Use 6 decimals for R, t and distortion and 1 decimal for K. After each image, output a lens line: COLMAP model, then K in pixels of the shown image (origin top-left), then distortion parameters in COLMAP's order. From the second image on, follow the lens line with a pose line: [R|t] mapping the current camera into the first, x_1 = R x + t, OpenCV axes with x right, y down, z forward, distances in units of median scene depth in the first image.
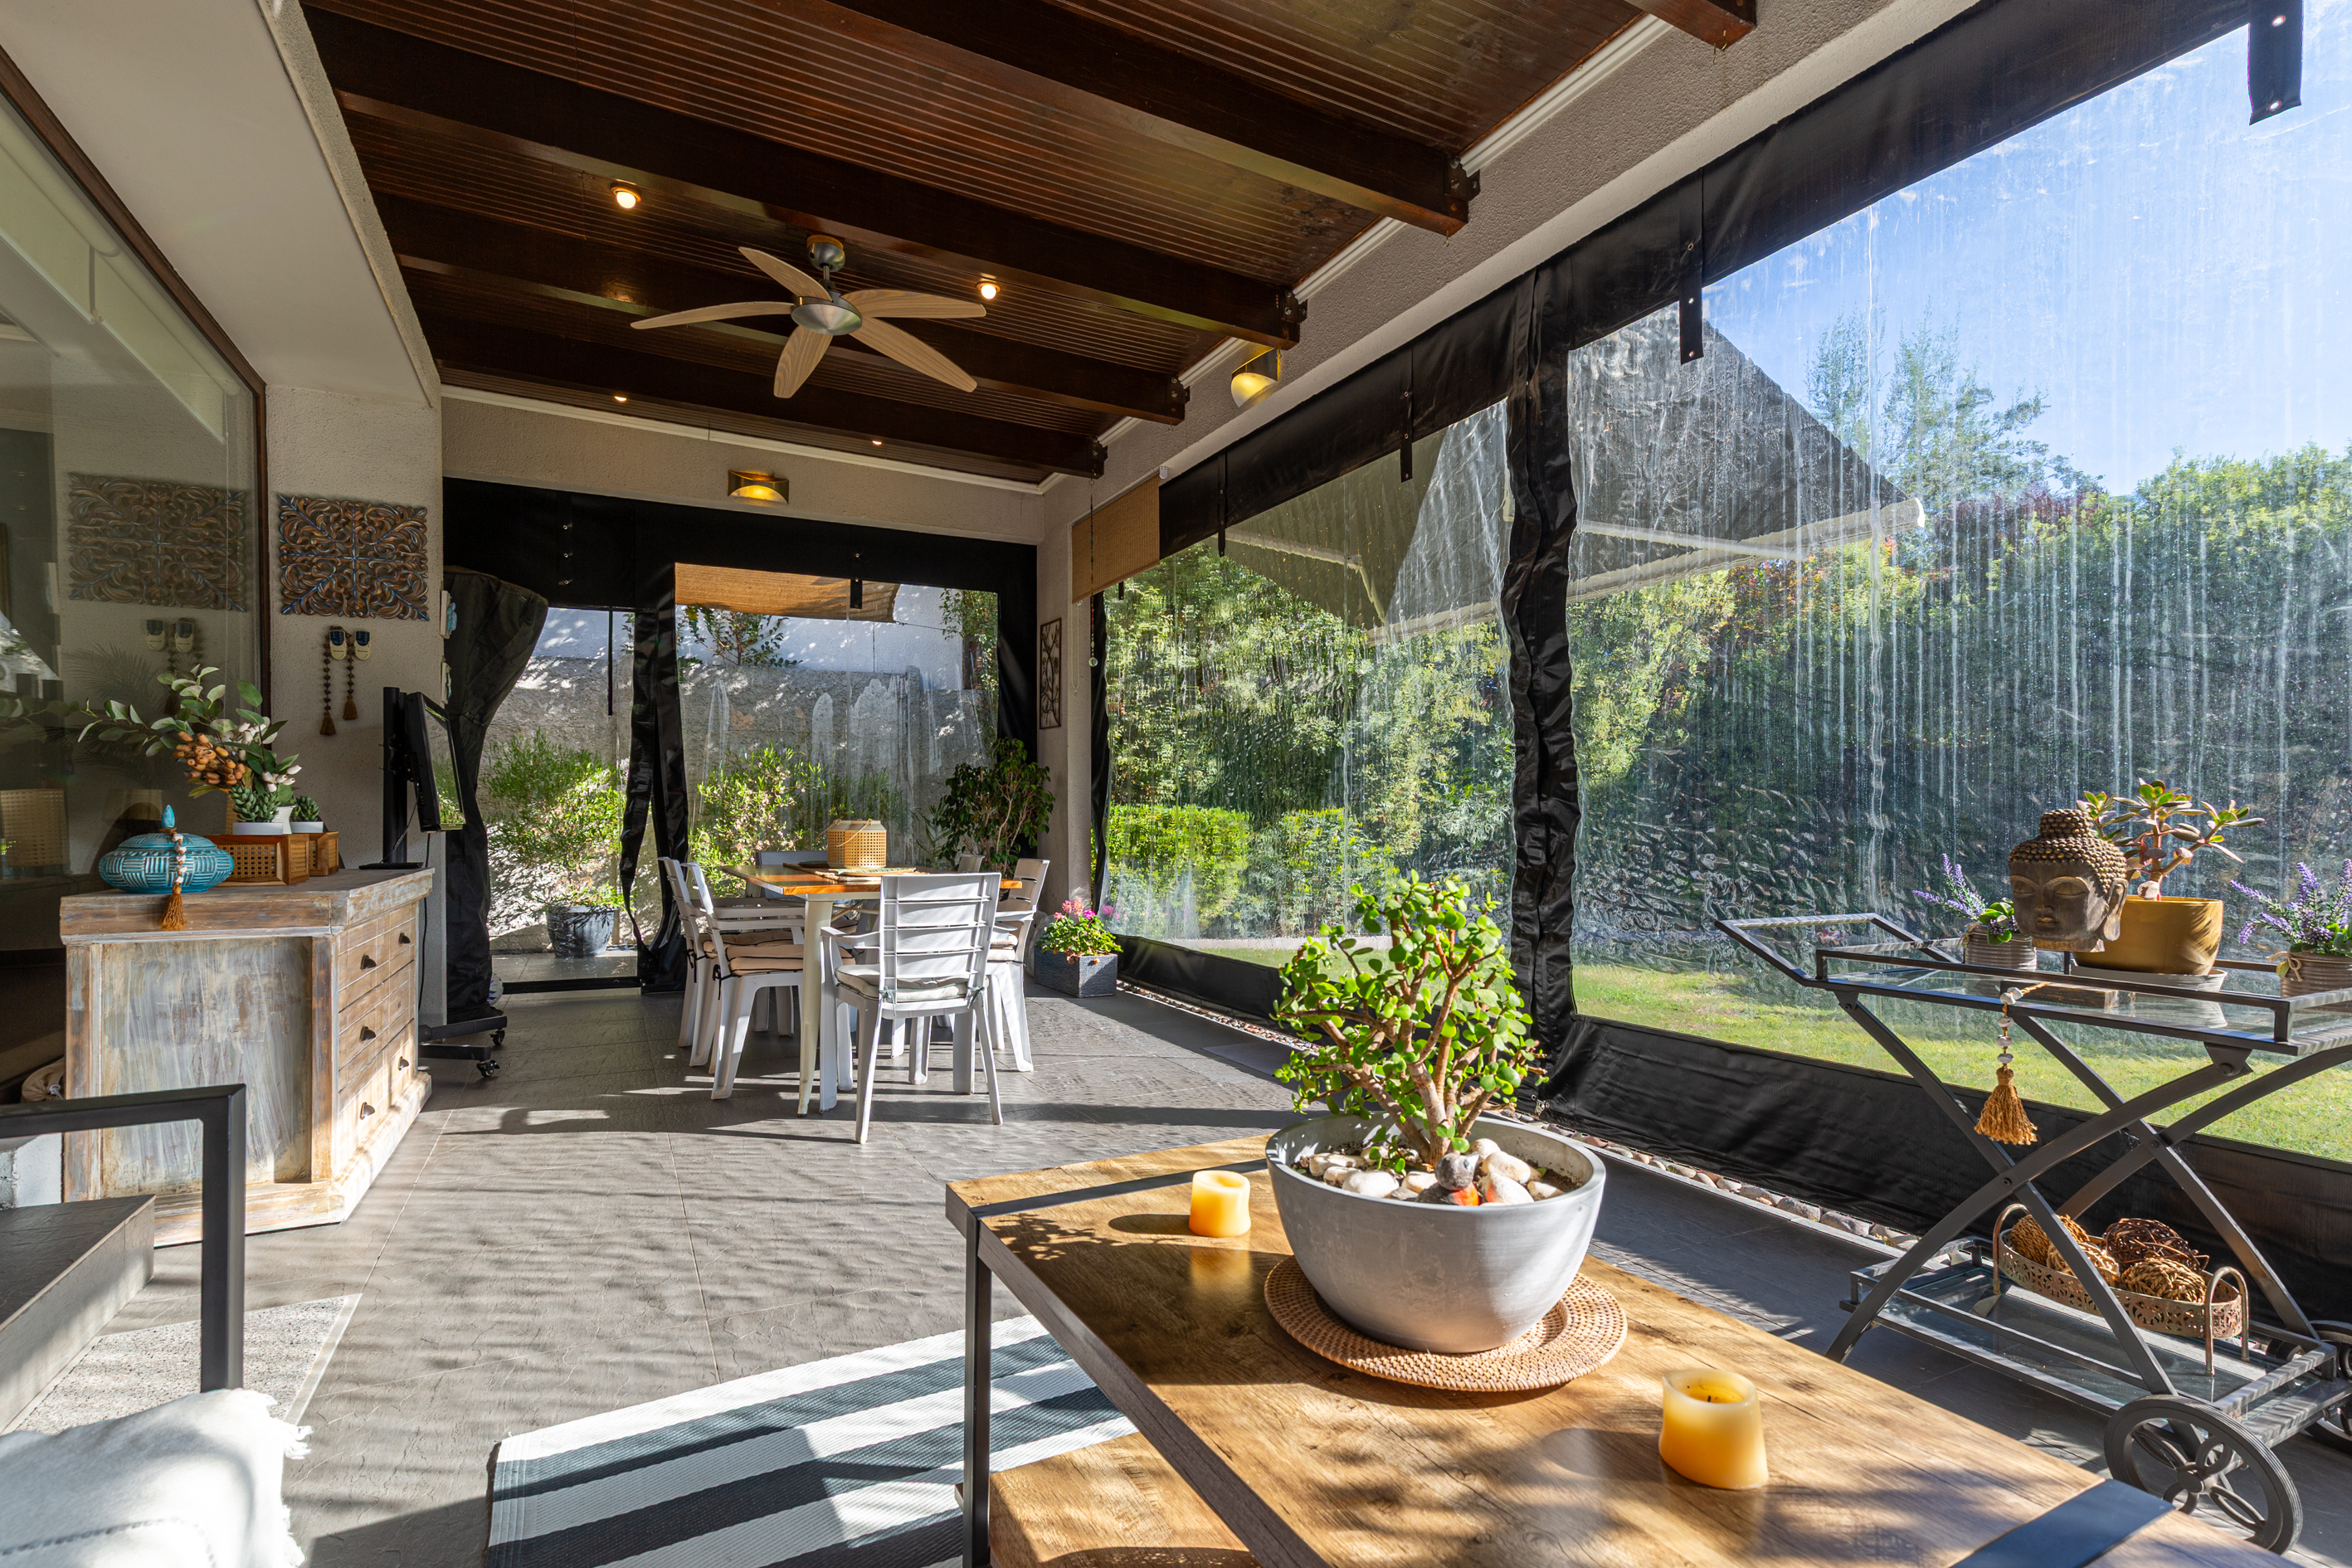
lens RADIAL K [[1073.1, 0, 1194.3], [0, 1073.1, 814.1], [0, 0, 1]] dist [0.008678, -0.000608]
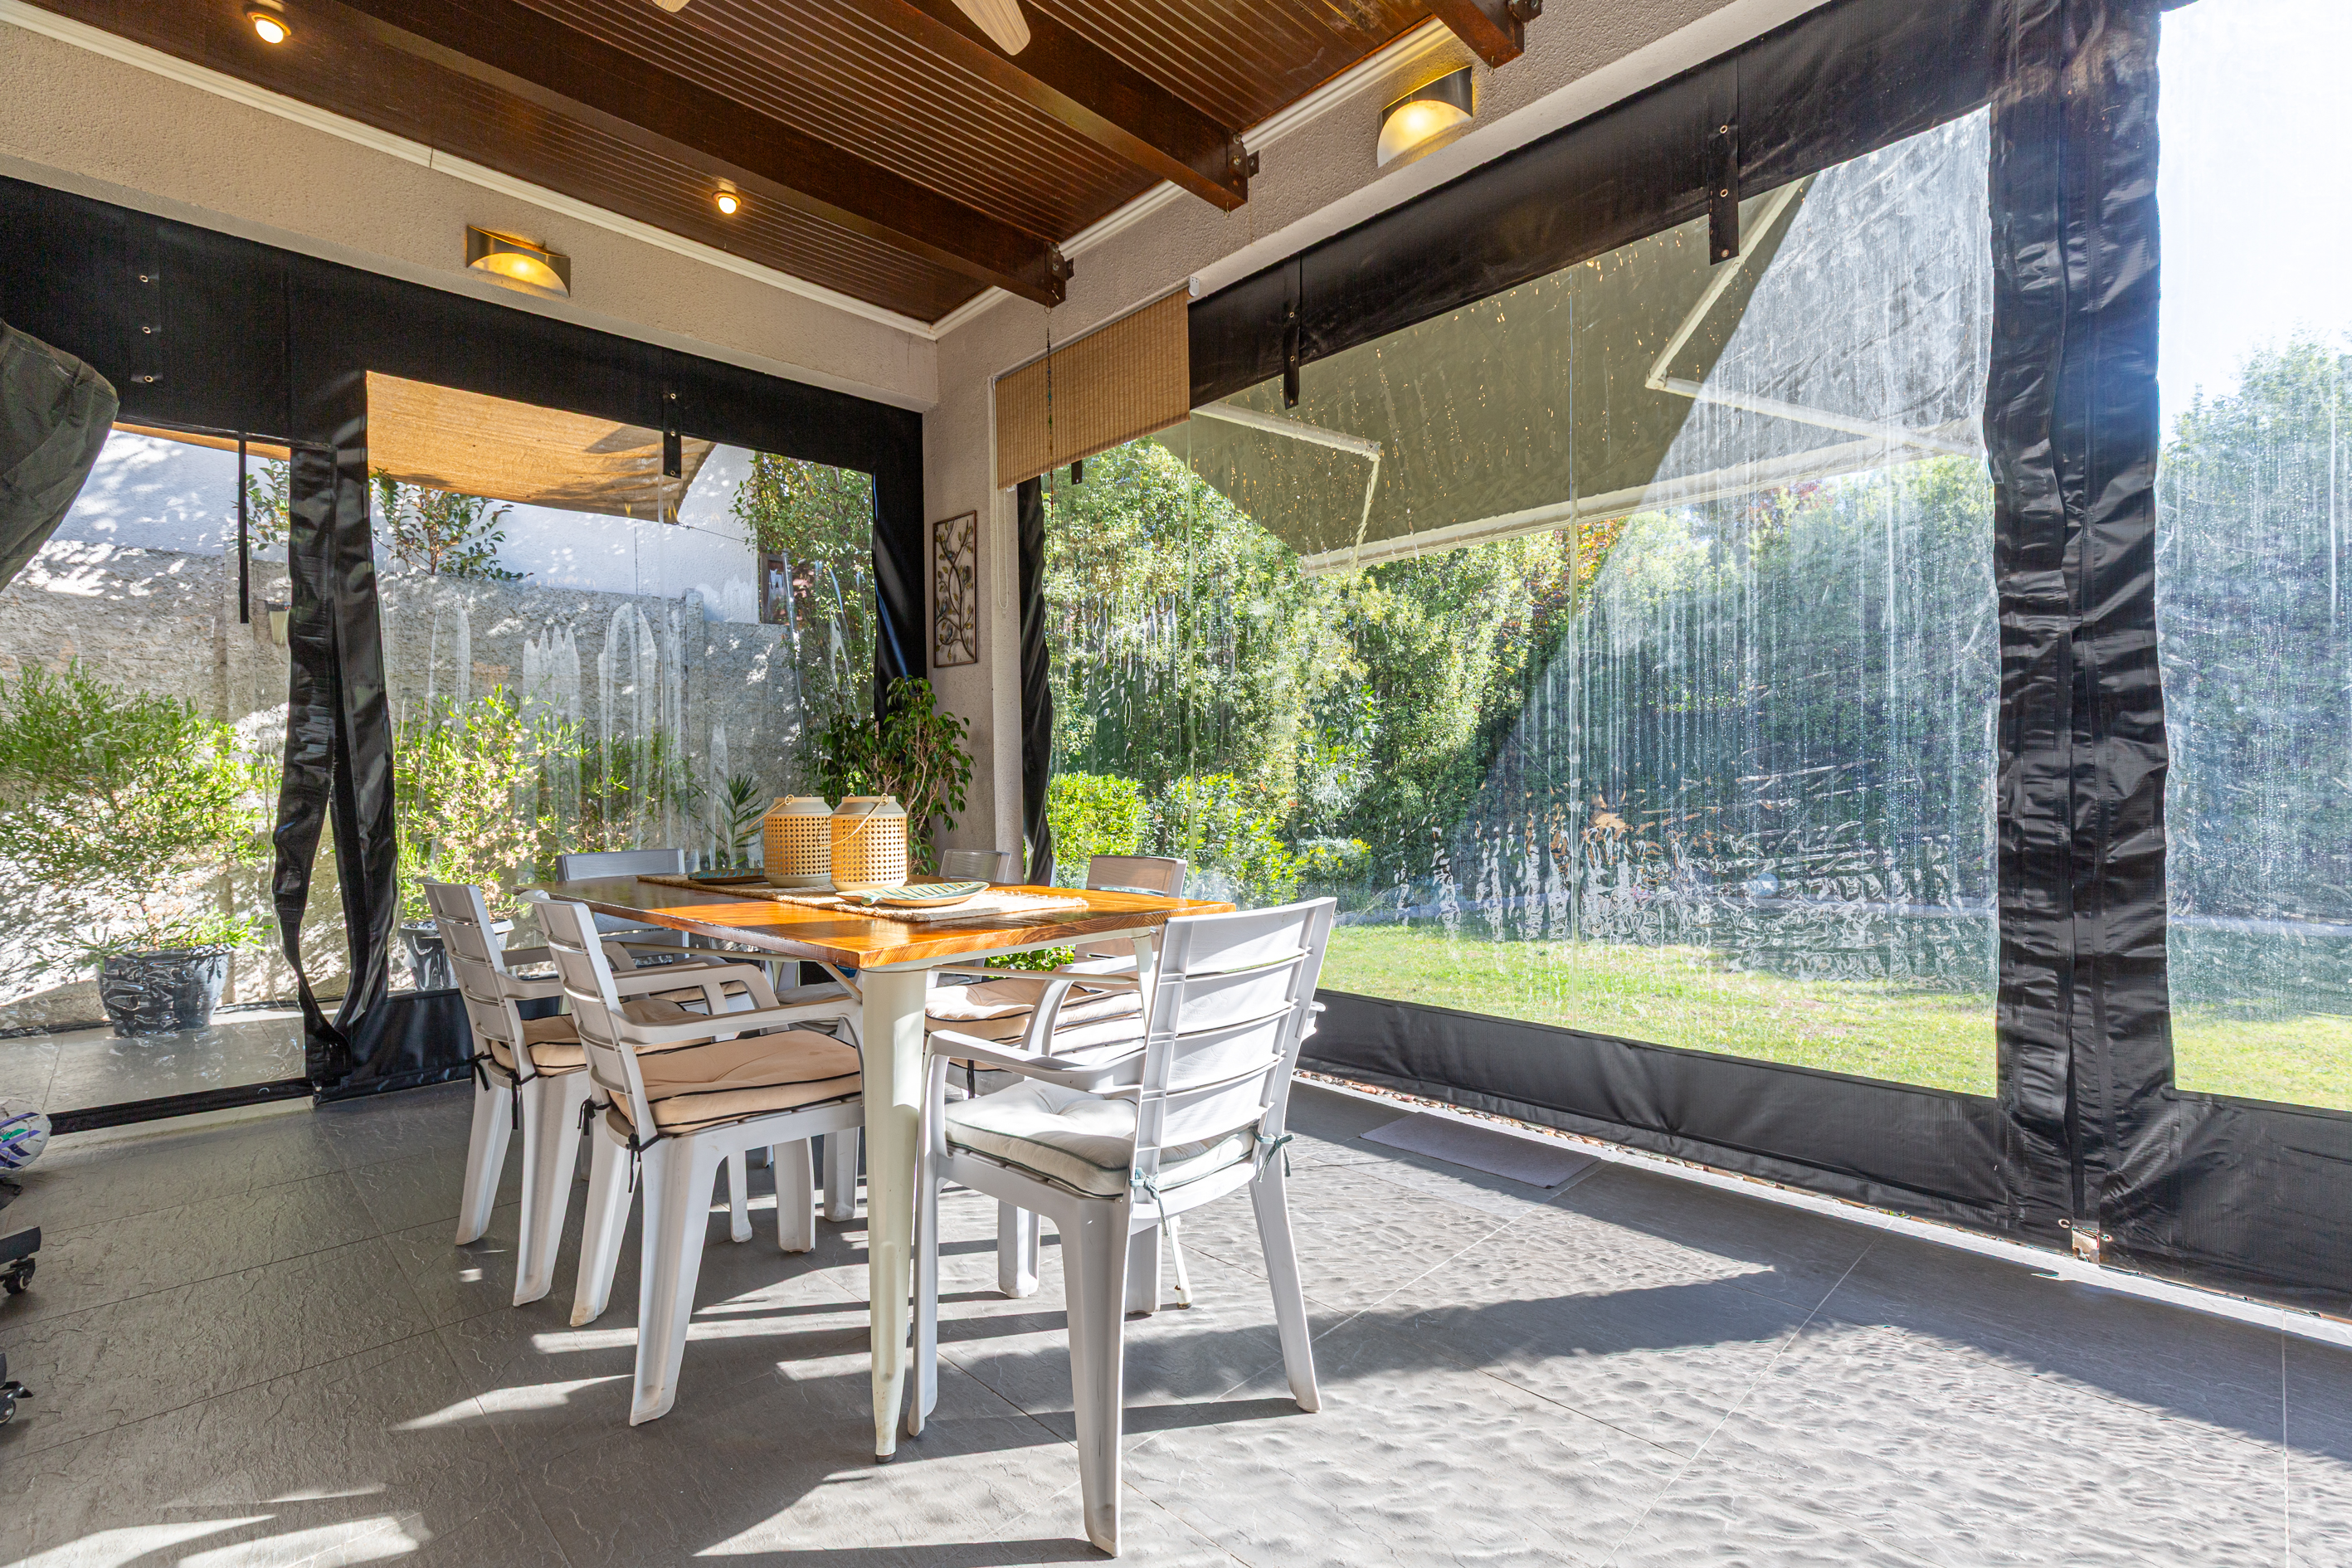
lens RADIAL K [[1073.1, 0, 1160.5], [0, 1073.1, 781.6], [0, 0, 1]] dist [0.008678, -0.000608]
pose [[0.967137, -0.015820, 0.253763, -0.220481], [0.016785, 0.999858, -0.001640, 0.001172], [-0.253701, 0.005845, 0.967265, 0.324972]]
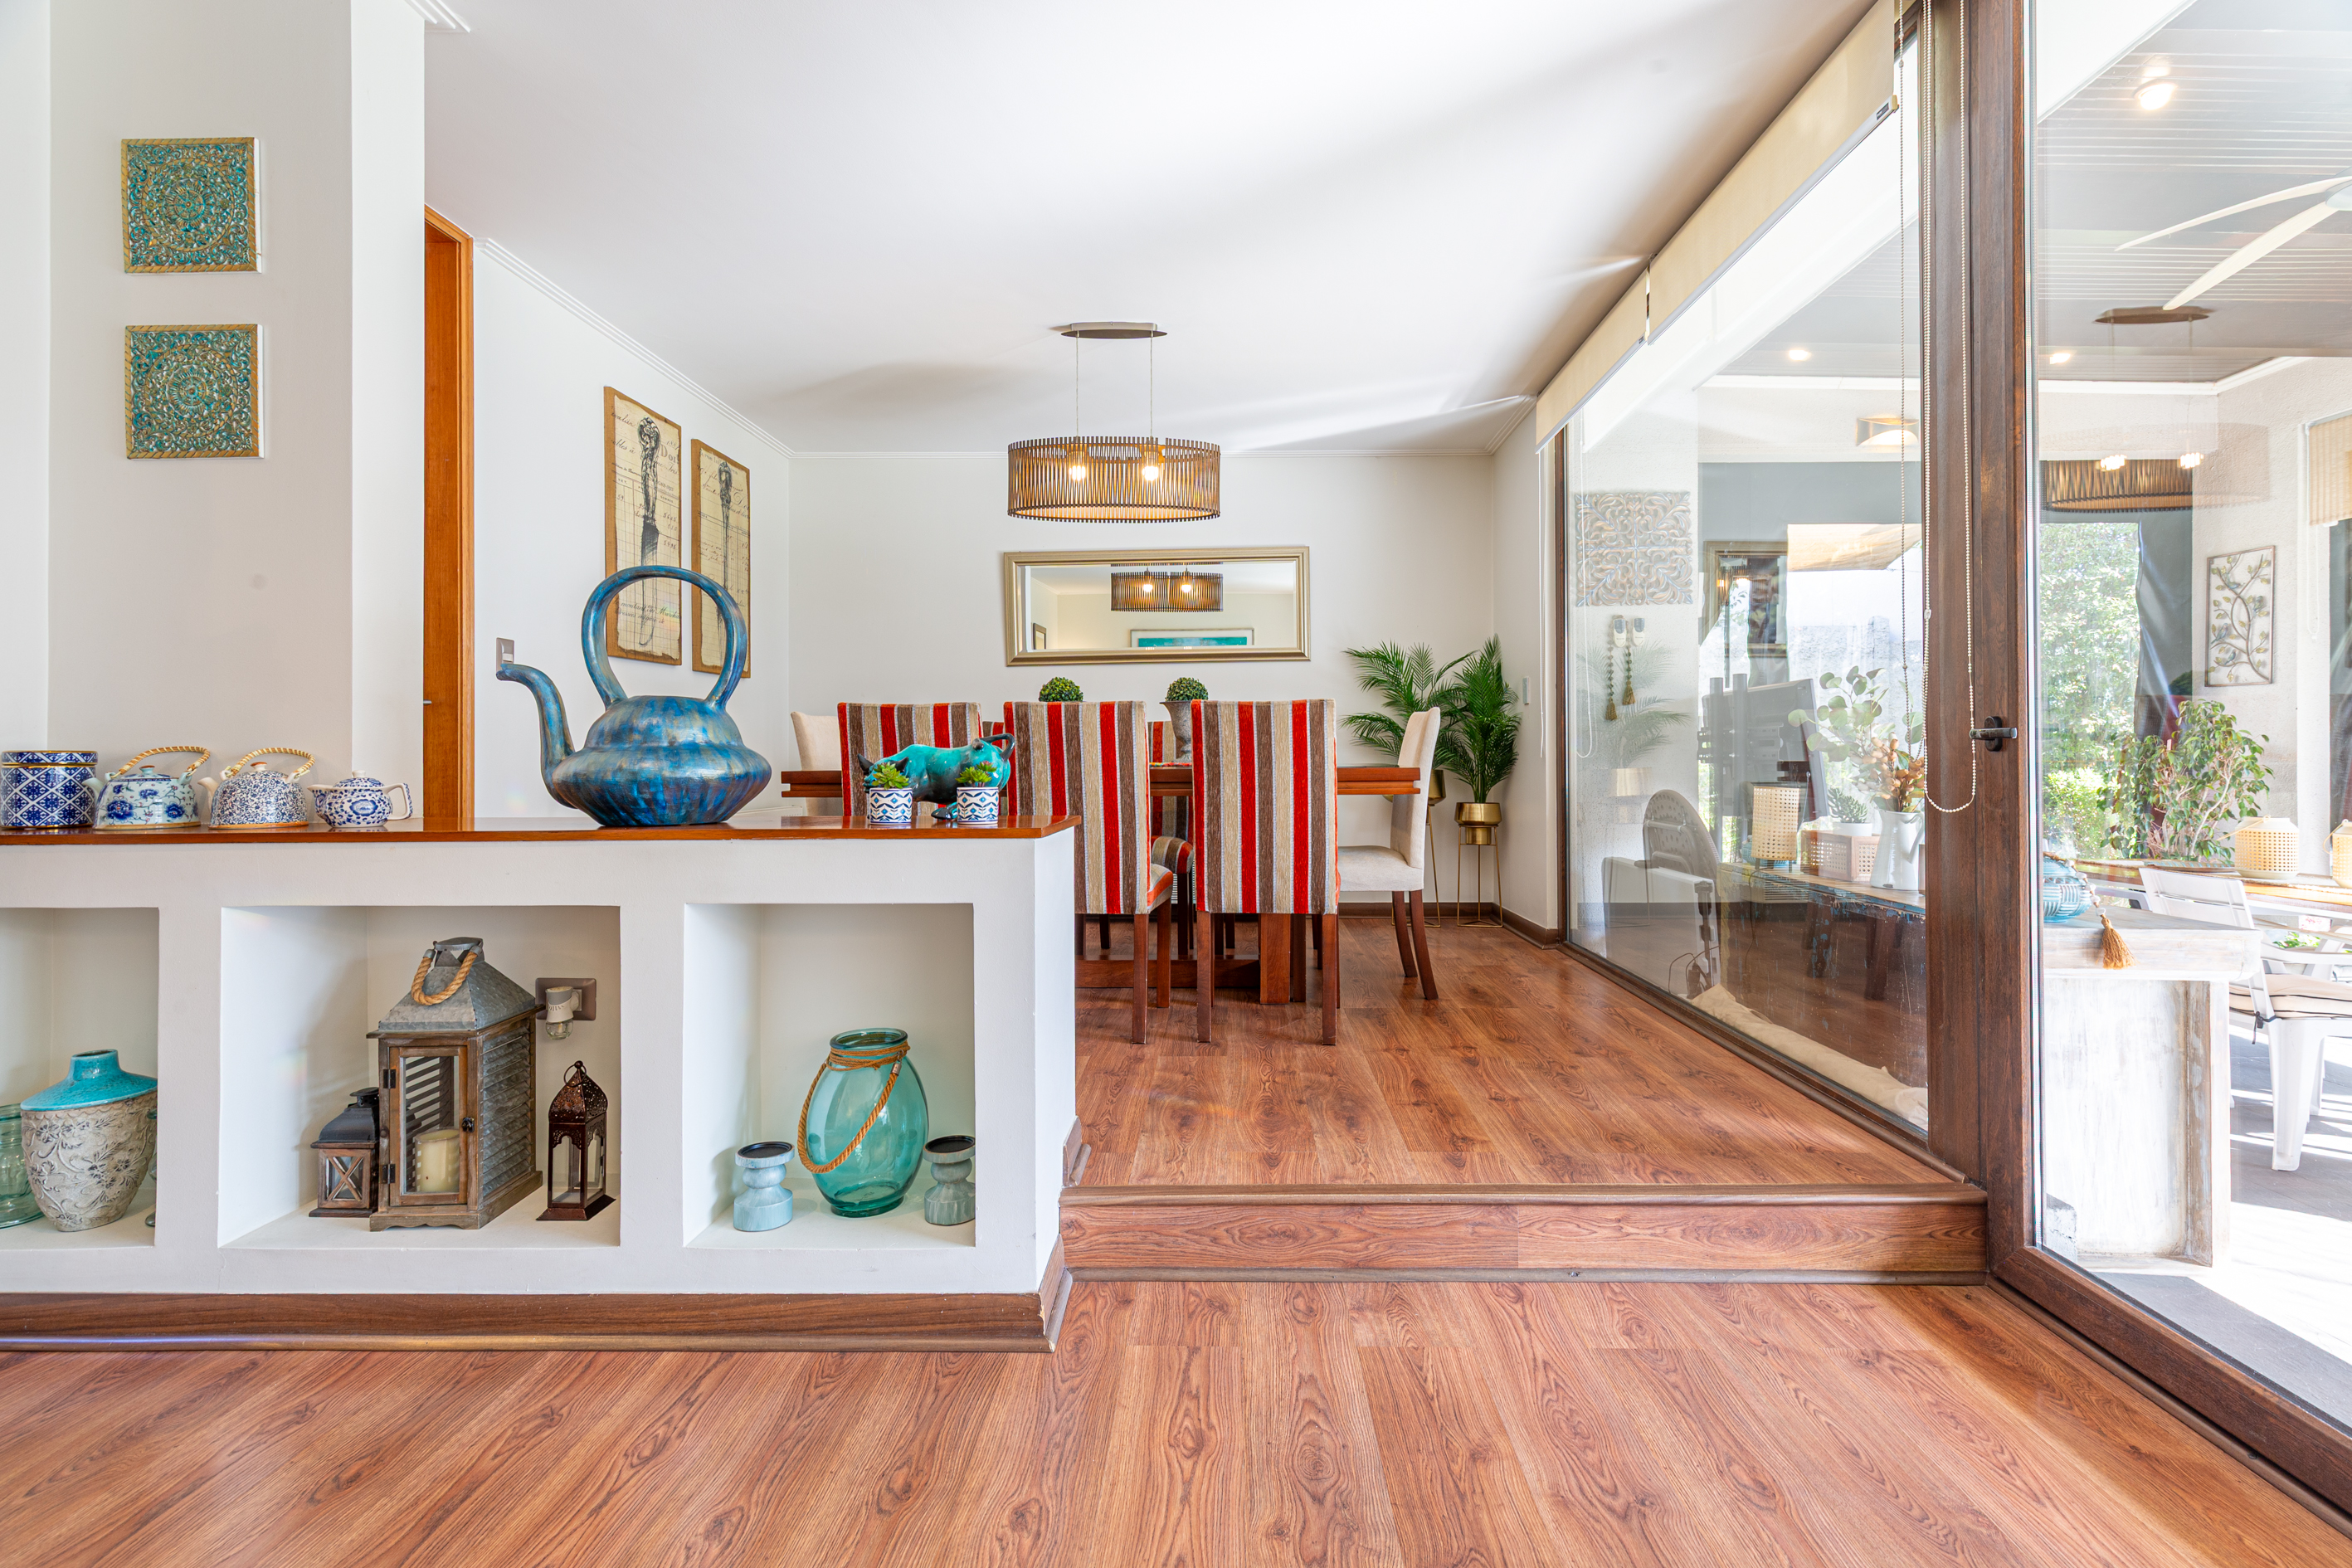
lens RADIAL K [[1073.1, 0, 1247.6], [0, 1073.1, 746.3], [0, 0, 1]] dist [0.008678, -0.000608]
pose [[0.878922, -0.000189, -0.476965, -0.472829], [-0.005590, 0.999927, -0.010697, -0.026793], [0.476932, 0.012068, 0.878857, -0.058407]]
